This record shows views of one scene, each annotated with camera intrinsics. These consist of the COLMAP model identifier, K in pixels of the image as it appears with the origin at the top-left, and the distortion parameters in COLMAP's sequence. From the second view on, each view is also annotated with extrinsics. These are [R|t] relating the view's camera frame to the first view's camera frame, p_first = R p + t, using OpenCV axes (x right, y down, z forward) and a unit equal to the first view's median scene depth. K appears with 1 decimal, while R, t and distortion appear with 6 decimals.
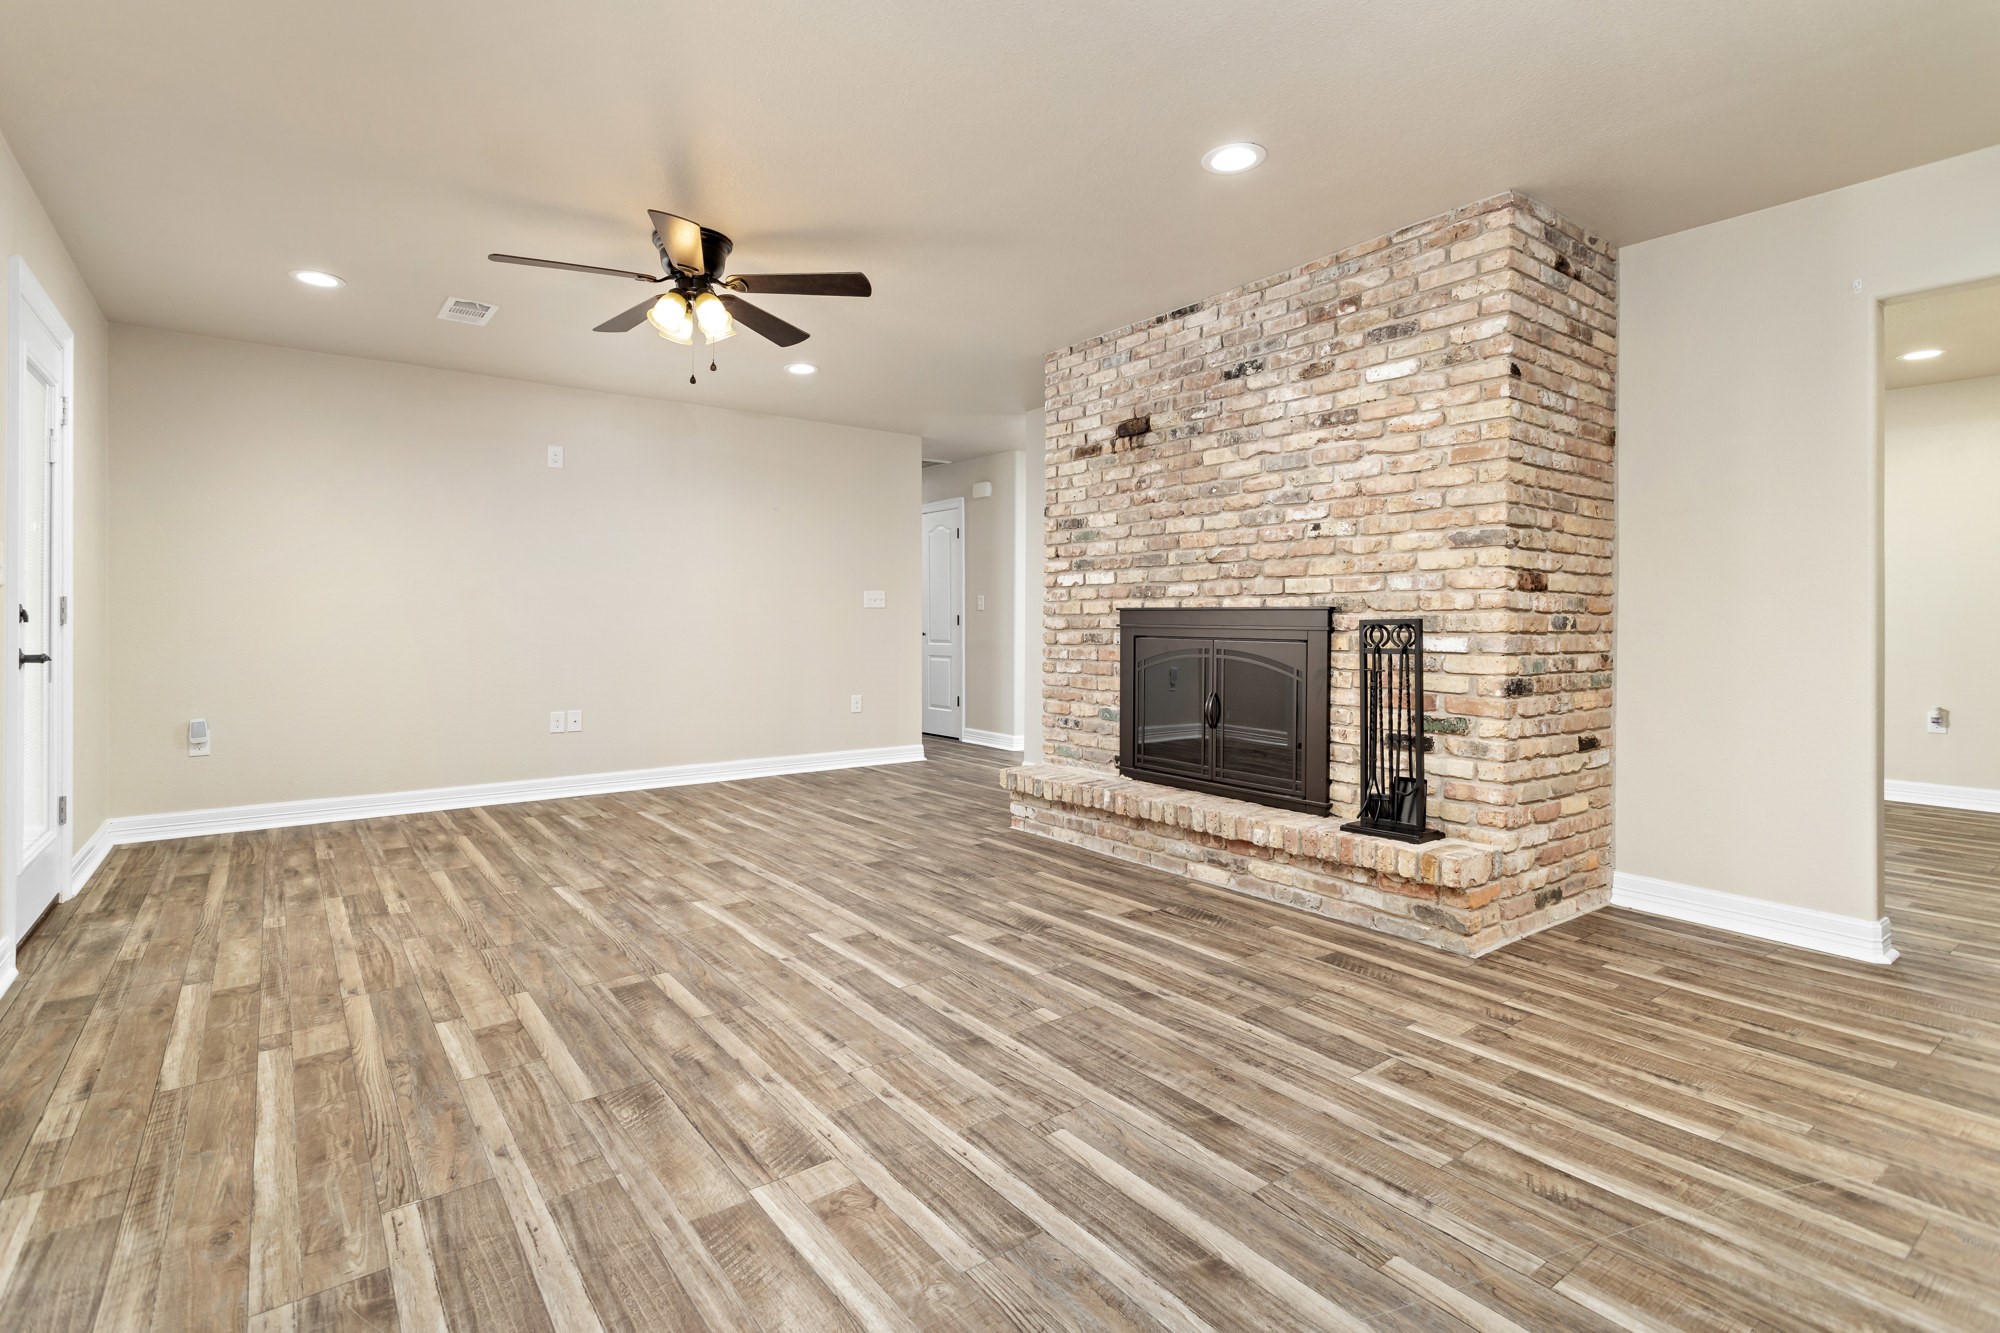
lens RADIAL K [[957.1, 0, 995.6], [0, 957.1, 608.0], [0, 0, 1]] dist [0.001229, 0.001325]
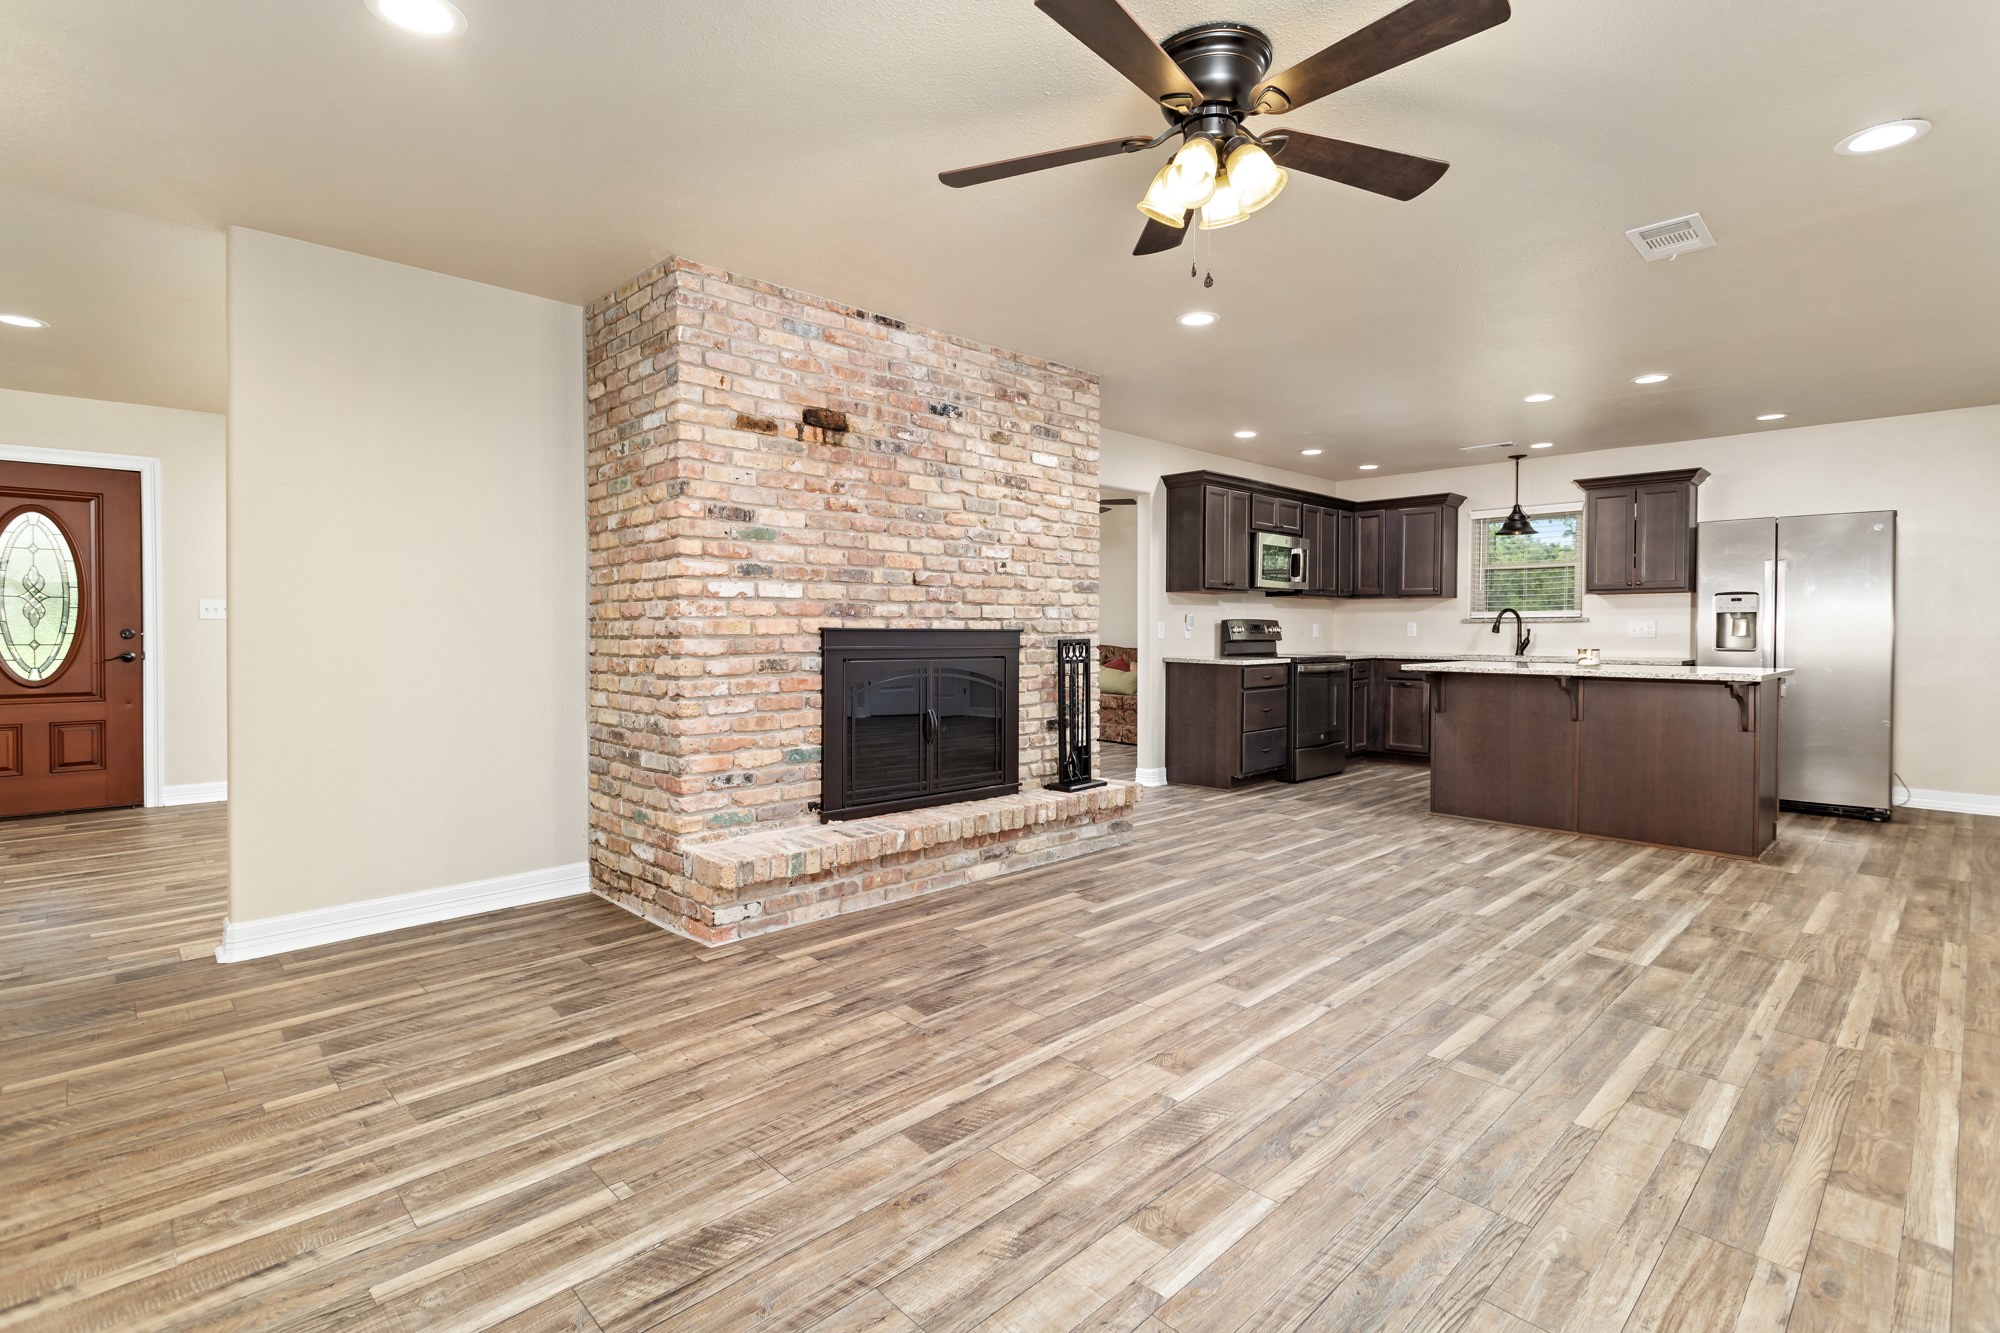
lens RADIAL K [[945.0, 0, 996.4], [0, 945.0, 637.8], [0, 0, 1]] dist [0.002558, -0.000398]
pose [[-0.120103, -0.012116, 0.992688, -1.024686], [-0.015232, 0.999830, 0.010360, -0.003067], [-0.992645, -0.013877, -0.120267, 1.337229]]
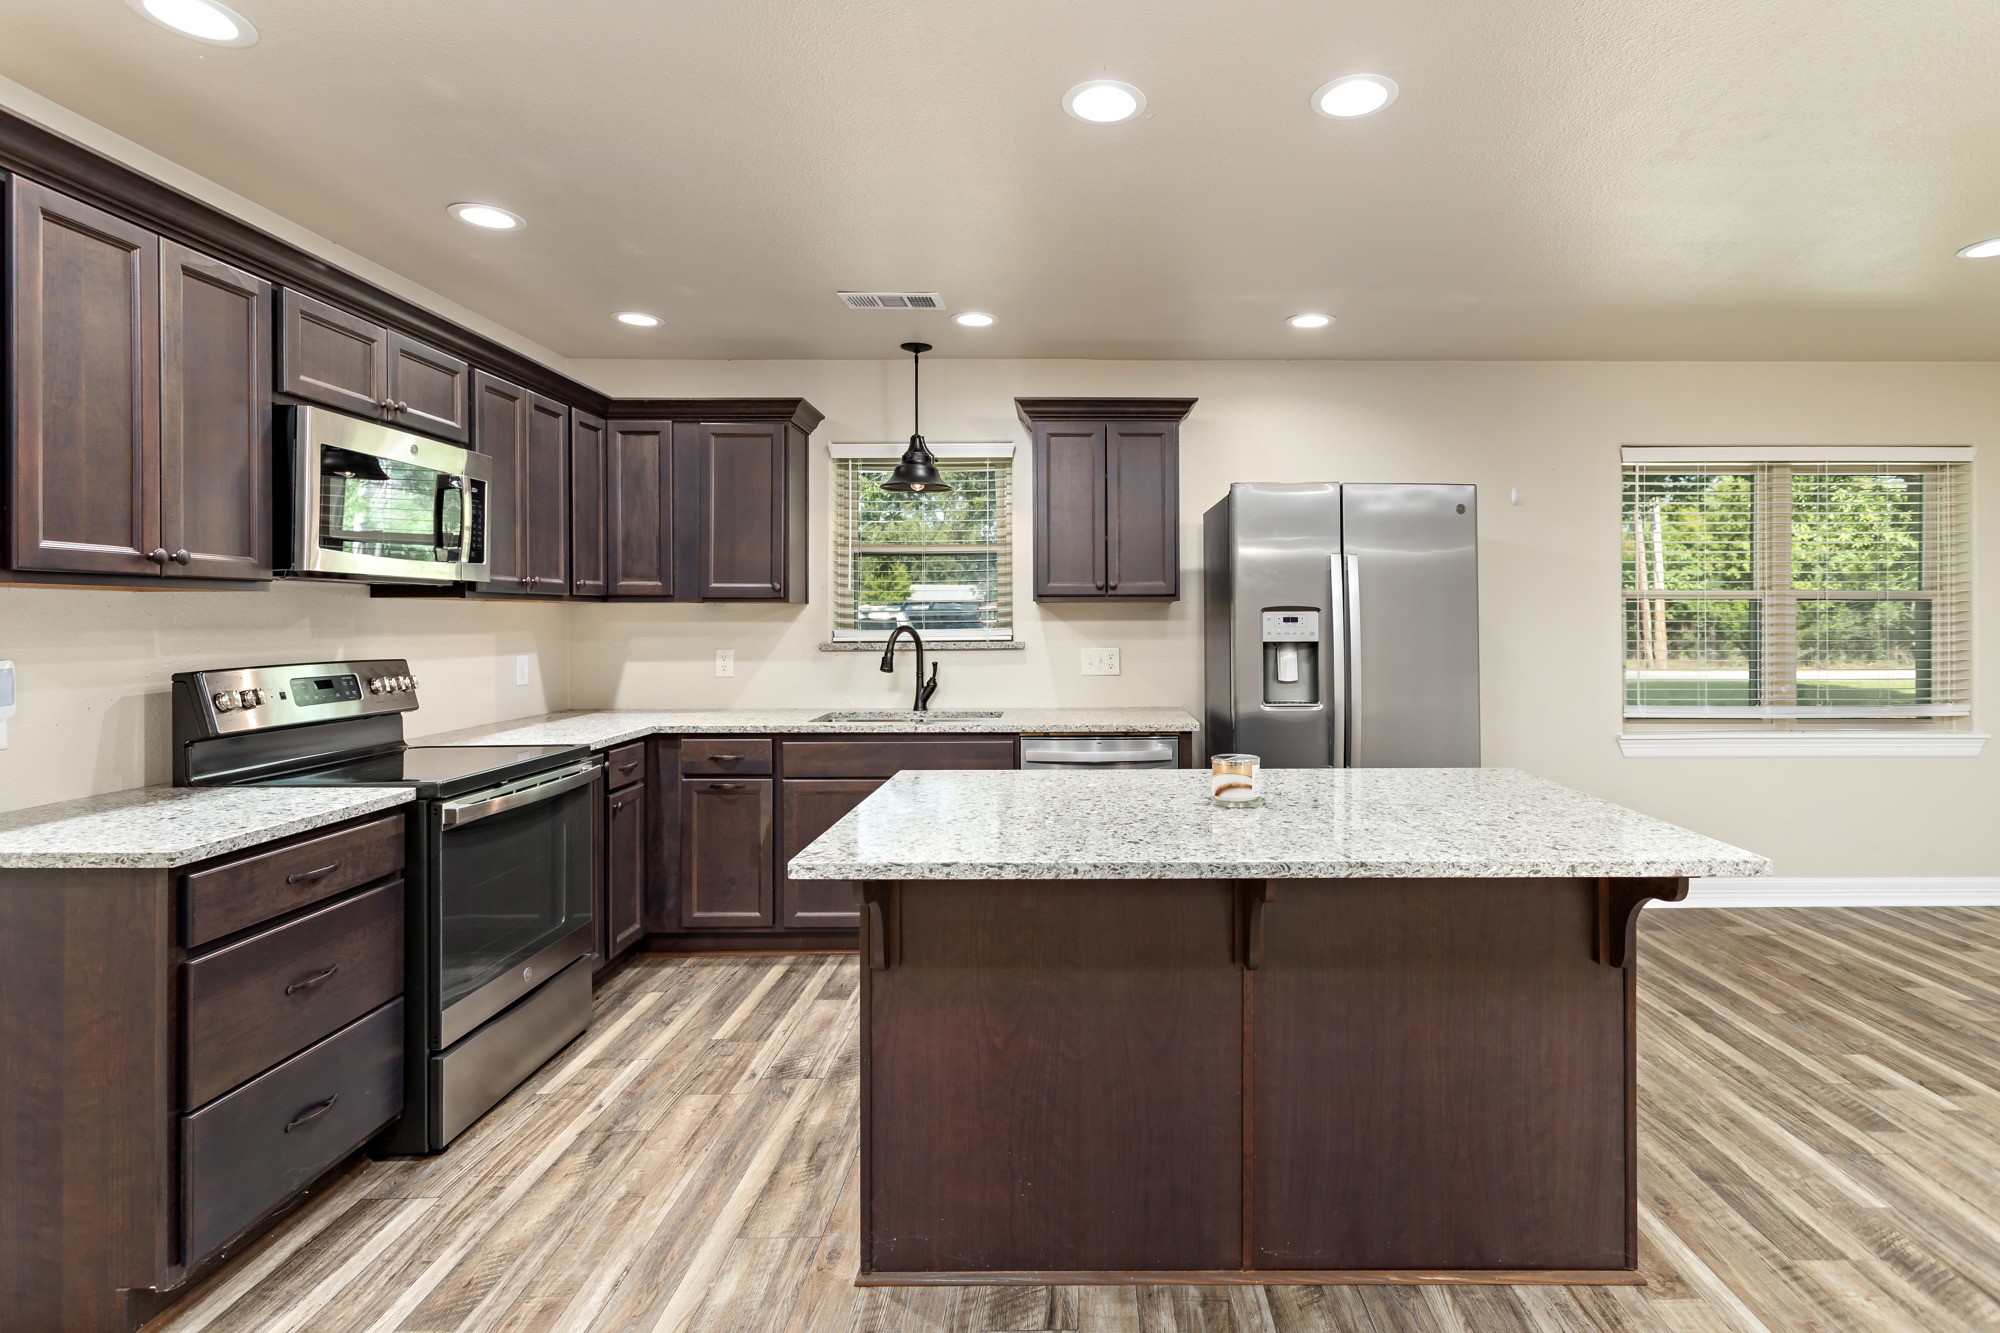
lens RADIAL K [[981.4, 0, 1087.1], [0, 981.4, 620.6], [0, 0, 1]] dist [0.001119, 0.000018]
pose [[-0.804633, -0.002617, 0.593767, 0.157928], [-0.006669, 0.999967, -0.004631, -0.072316], [-0.593735, -0.007687, -0.804624, 0.719254]]
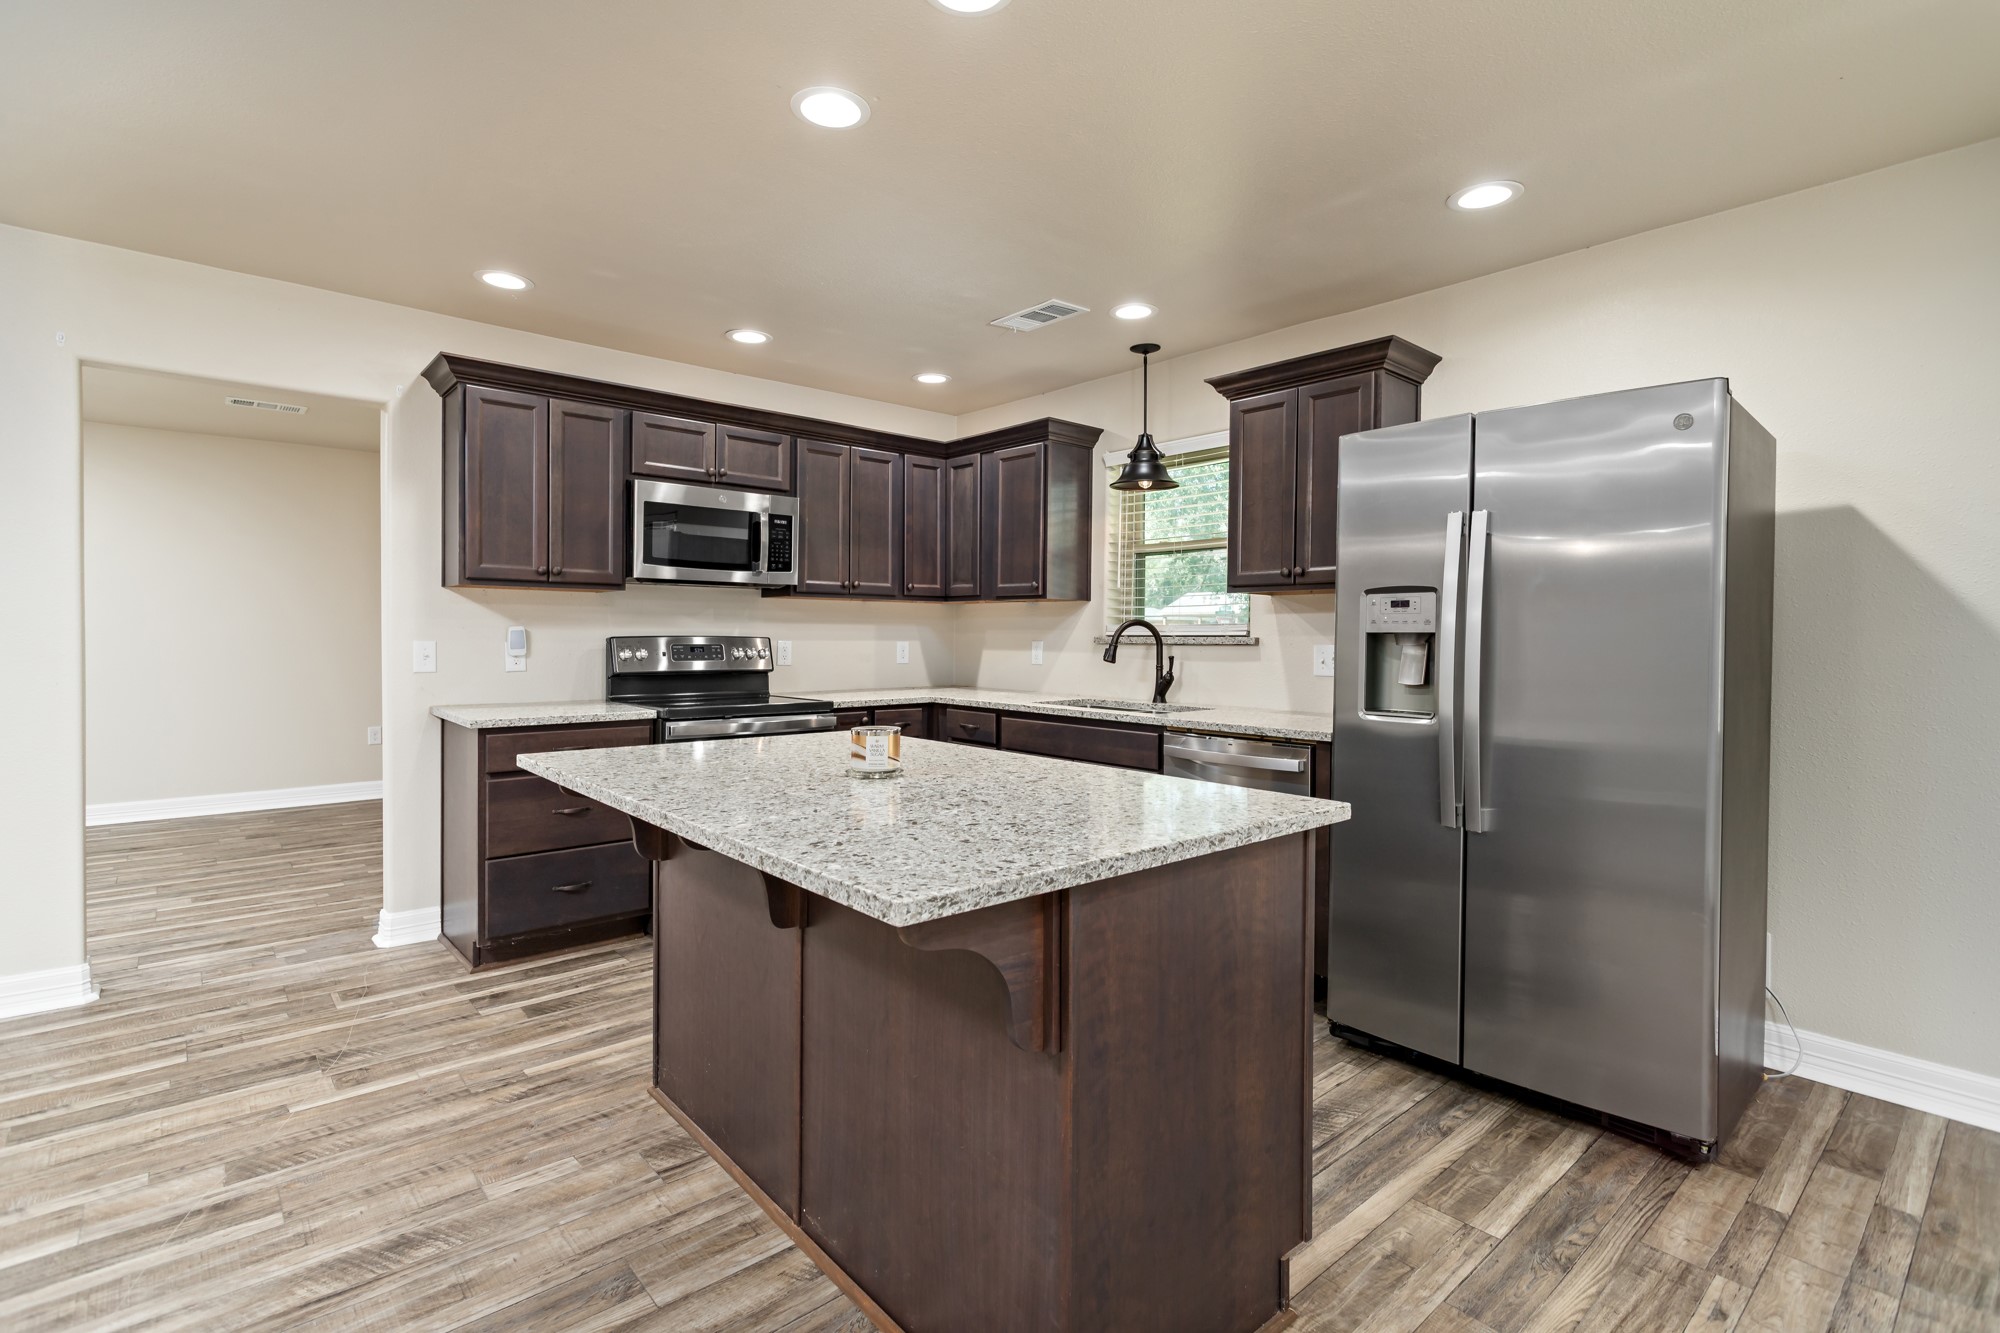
lens RADIAL K [[937.5, 0, 994.9], [0, 937.5, 644.1], [0, 0, 1]] dist [0.000764, 0.000071]
pose [[-0.070122, -0.015217, 0.997422, -0.153921], [-0.018885, 0.999725, 0.013924, -0.049981], [-0.997360, -0.017860, -0.070390, 0.093820]]
